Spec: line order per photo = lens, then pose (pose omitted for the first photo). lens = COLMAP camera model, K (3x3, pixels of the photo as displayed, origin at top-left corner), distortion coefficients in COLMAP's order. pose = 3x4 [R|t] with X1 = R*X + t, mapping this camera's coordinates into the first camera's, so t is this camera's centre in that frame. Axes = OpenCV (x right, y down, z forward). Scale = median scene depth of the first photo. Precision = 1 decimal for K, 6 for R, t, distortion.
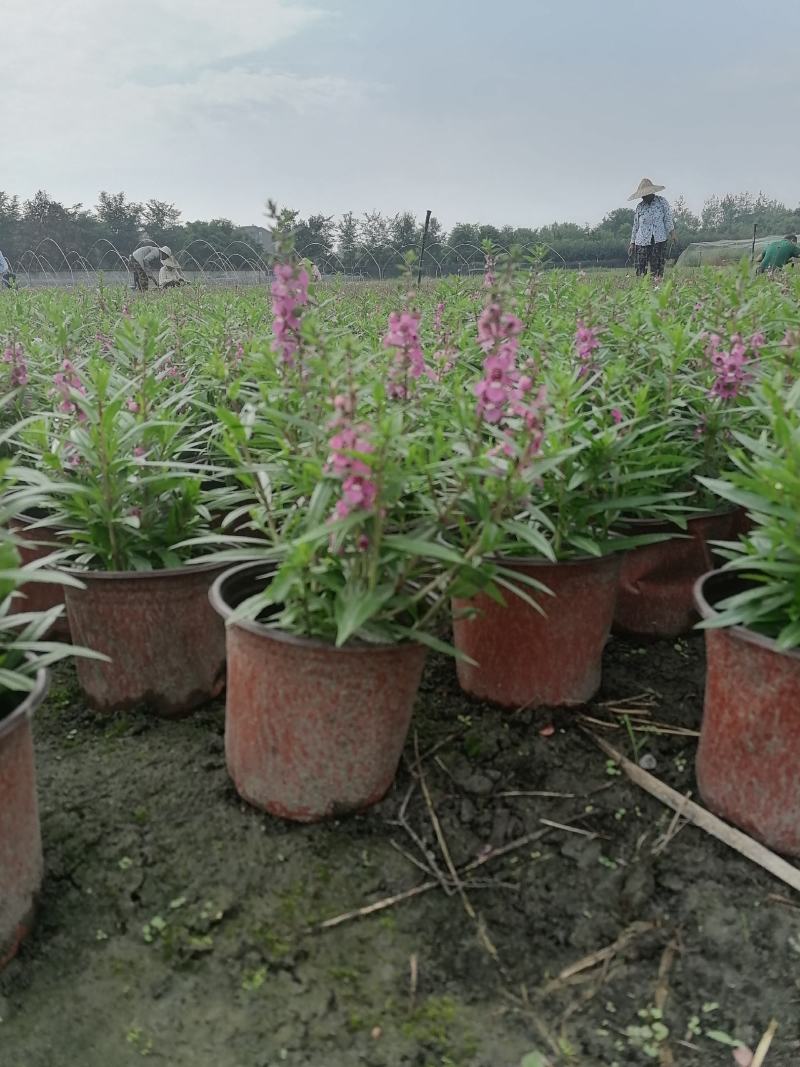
lens RADIAL K [[824.4, 0, 404.3], [0, 824.4, 539.0], [0, 0, 1]] dist [0.096332, -0.126910]
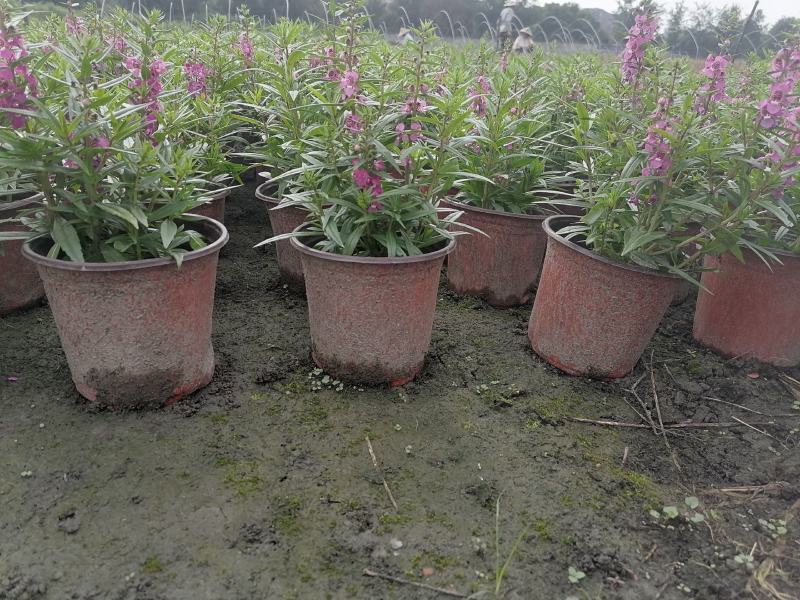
lens RADIAL K [[618.1, 0, 400.0], [0, 618.1, 300.0], [0, 0, 1]] dist [0.096332, -0.126910]
pose [[0.900896, 0.225866, -0.370636, -0.000190], [-0.195310, 0.973551, 0.118546, 0.131333], [0.387609, -0.034408, 0.921182, -0.275892]]
